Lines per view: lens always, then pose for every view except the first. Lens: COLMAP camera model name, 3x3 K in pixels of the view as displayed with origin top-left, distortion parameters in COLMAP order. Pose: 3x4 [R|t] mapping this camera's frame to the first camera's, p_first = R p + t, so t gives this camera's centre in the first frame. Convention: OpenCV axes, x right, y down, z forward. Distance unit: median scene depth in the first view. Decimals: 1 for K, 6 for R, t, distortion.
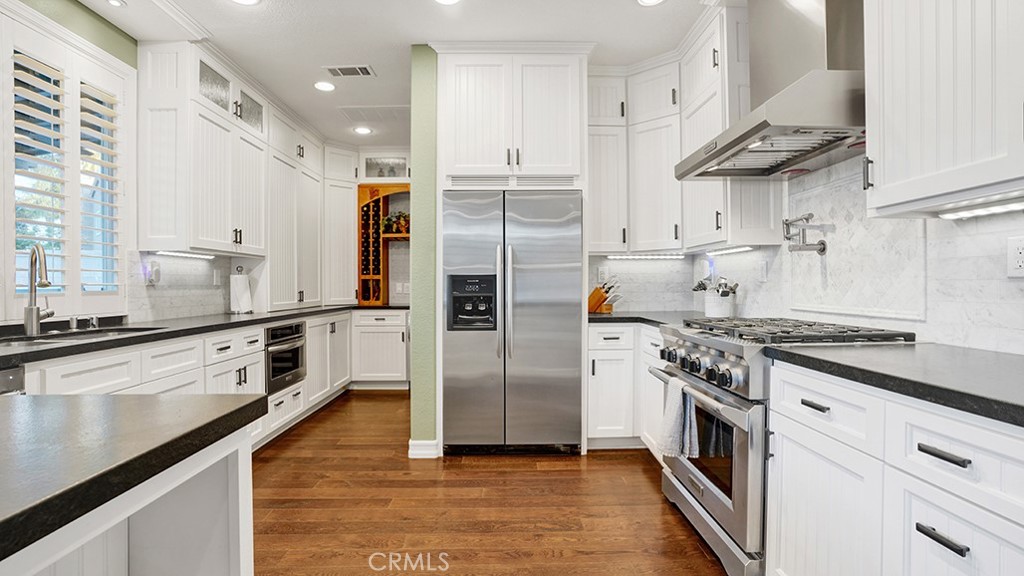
lens RADIAL K [[485.2, 0, 514.5], [0, 485.2, 286.5], [0, 0, 1]] dist [-0.024007, 0.008301]
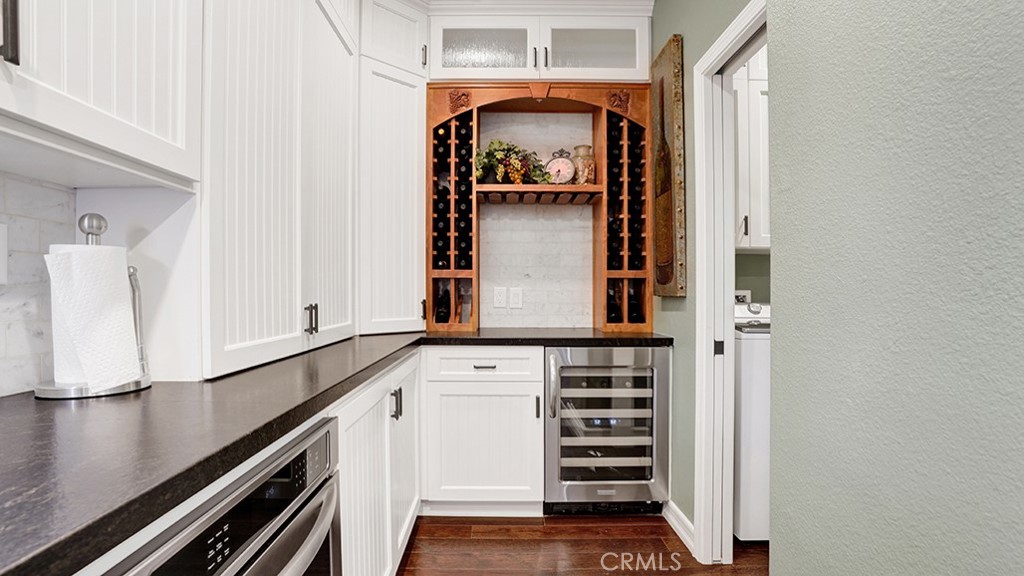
lens RADIAL K [[485.2, 0, 506.8], [0, 485.2, 292.1], [0, 0, 1]] dist [-0.024007, 0.008301]
pose [[0.999982, 0.005614, 0.002138, -0.242986], [-0.005610, 0.999983, -0.001842, -0.000659], [-0.002149, 0.001830, 0.999996, 0.518541]]
